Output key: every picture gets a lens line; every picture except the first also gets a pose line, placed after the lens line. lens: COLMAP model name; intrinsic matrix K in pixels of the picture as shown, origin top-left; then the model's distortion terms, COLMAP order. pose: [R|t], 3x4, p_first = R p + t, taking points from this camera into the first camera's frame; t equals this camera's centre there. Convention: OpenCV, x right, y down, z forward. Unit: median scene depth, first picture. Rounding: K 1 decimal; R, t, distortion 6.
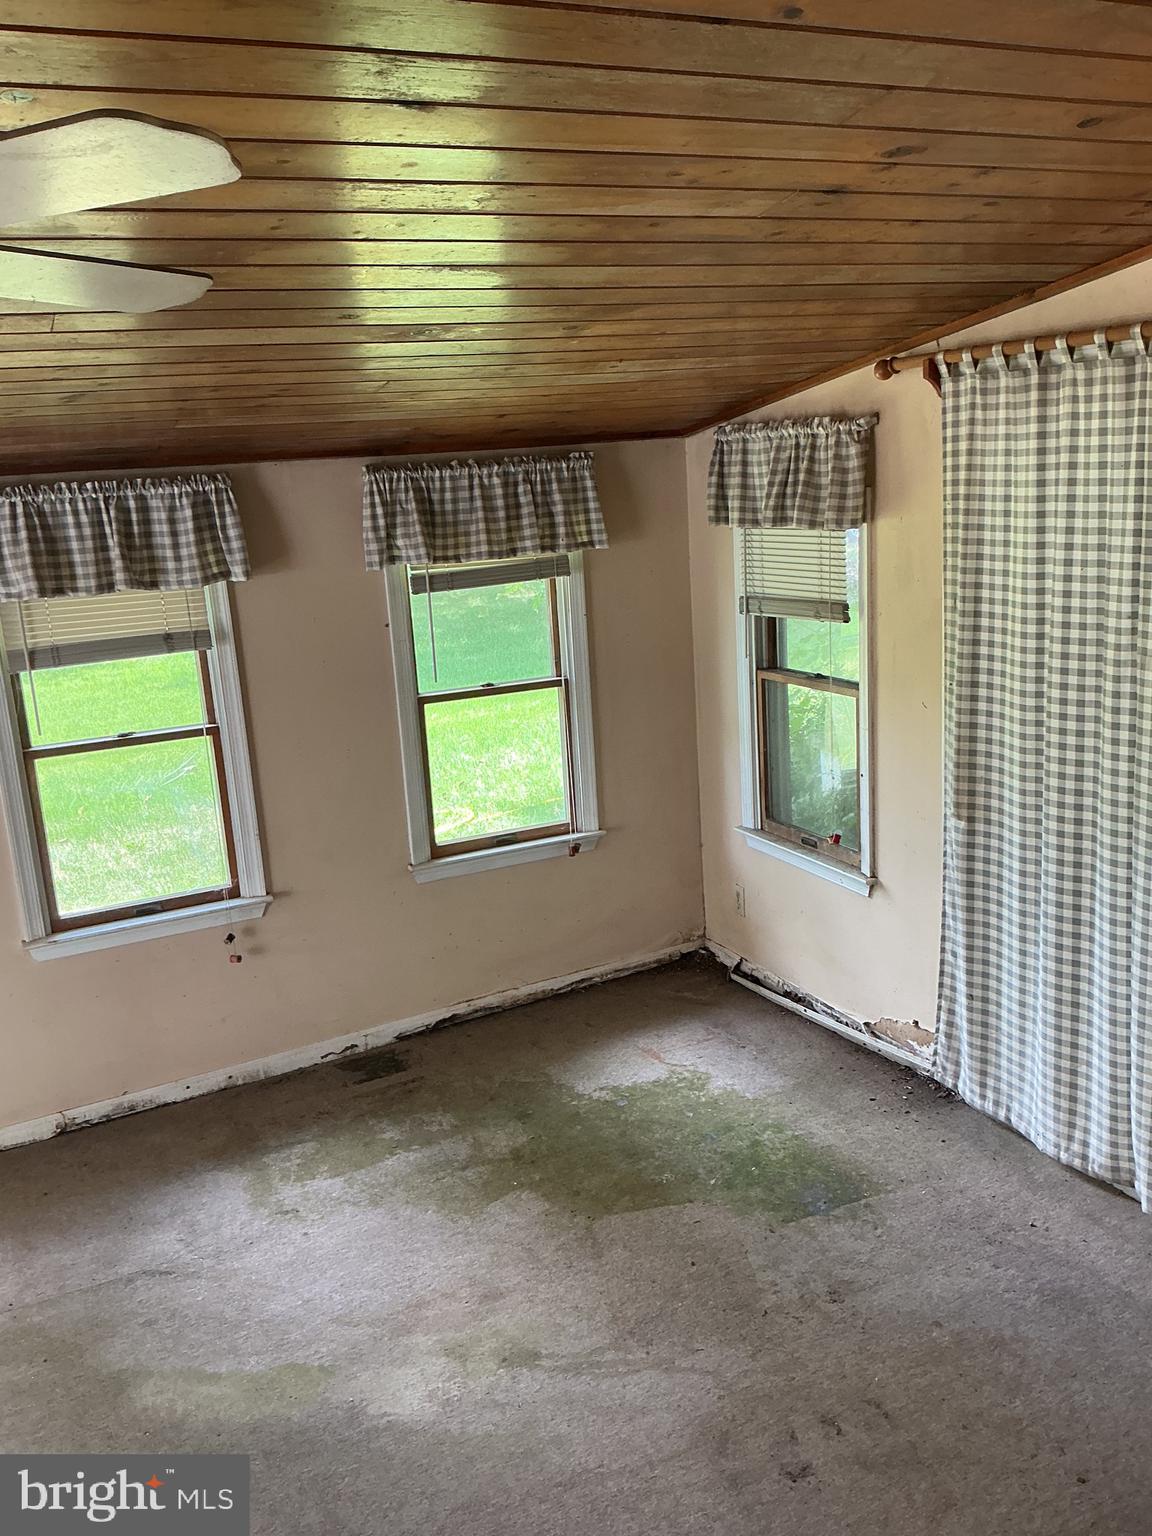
lens RADIAL K [[1275.1, 0, 576.0], [0, 1275.1, 768.0], [0, 0, 1]] dist [0.151247, -0.331426]
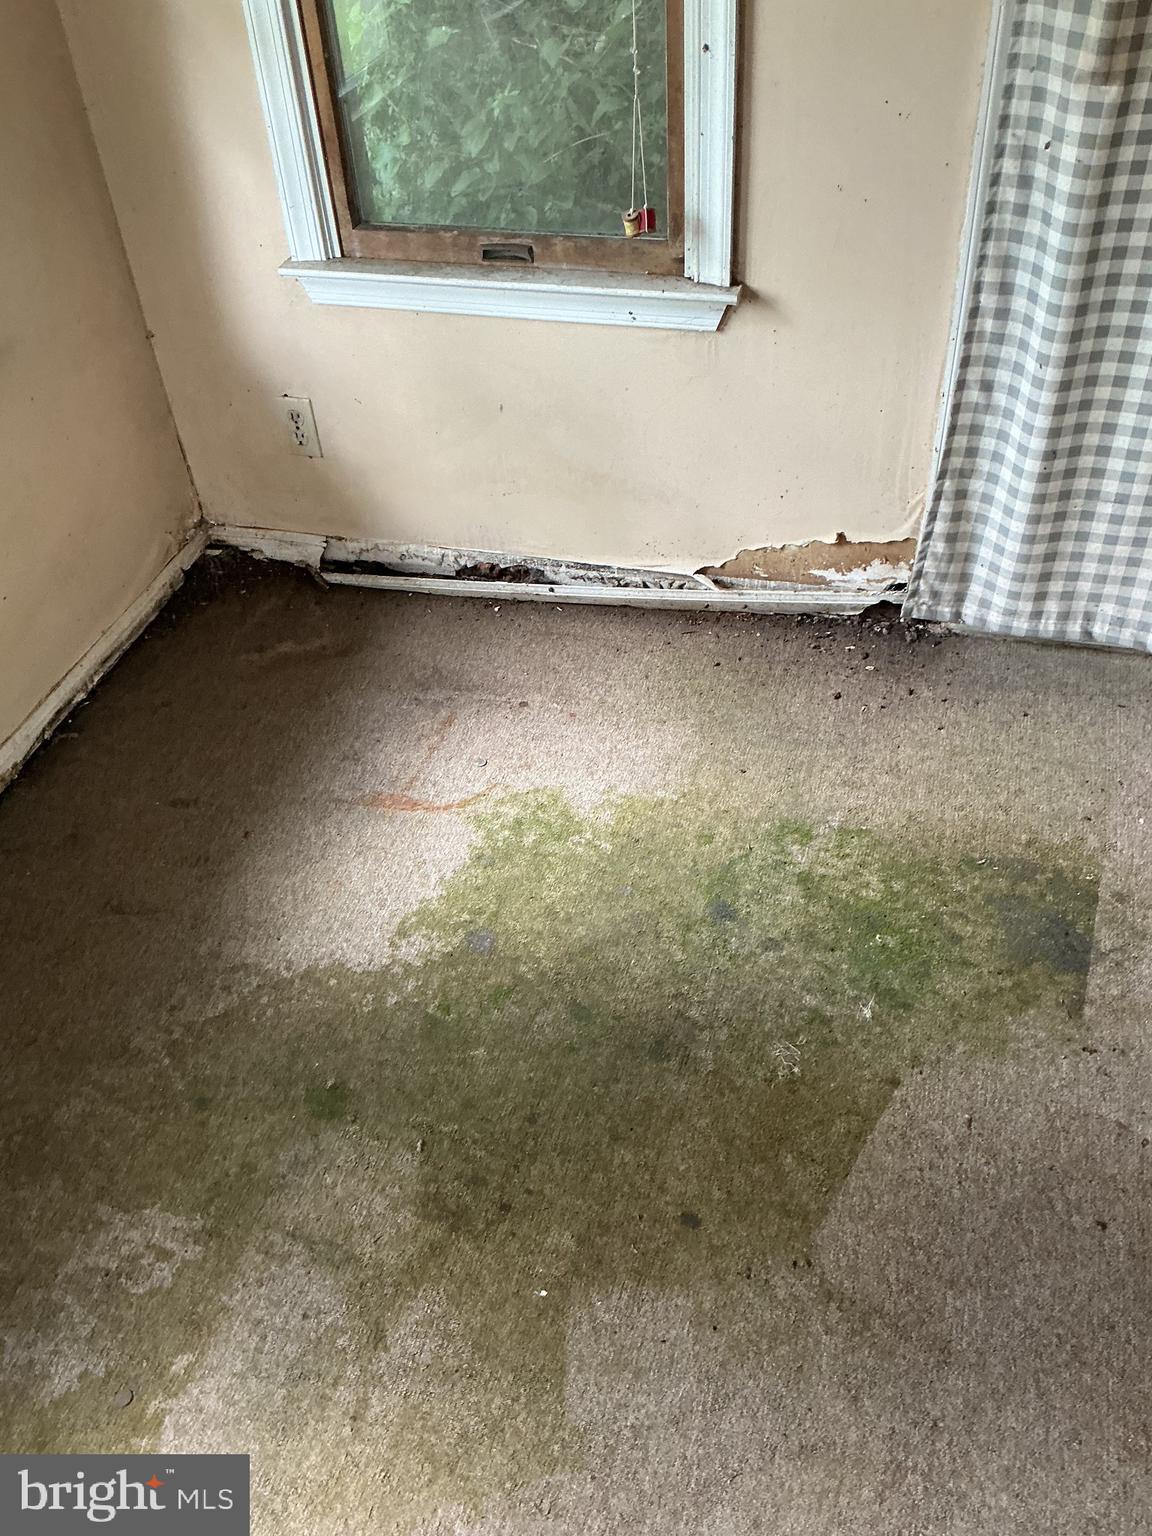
lens RADIAL K [[1275.1, 0, 576.0], [0, 1275.1, 768.0], [0, 0, 1]] dist [0.151247, -0.331426]
pose [[0.664467, -0.474511, 0.577342, -0.177343], [0.180513, 0.851586, 0.492155, -0.010097], [-0.725189, -0.222803, 0.651506, 0.701129]]
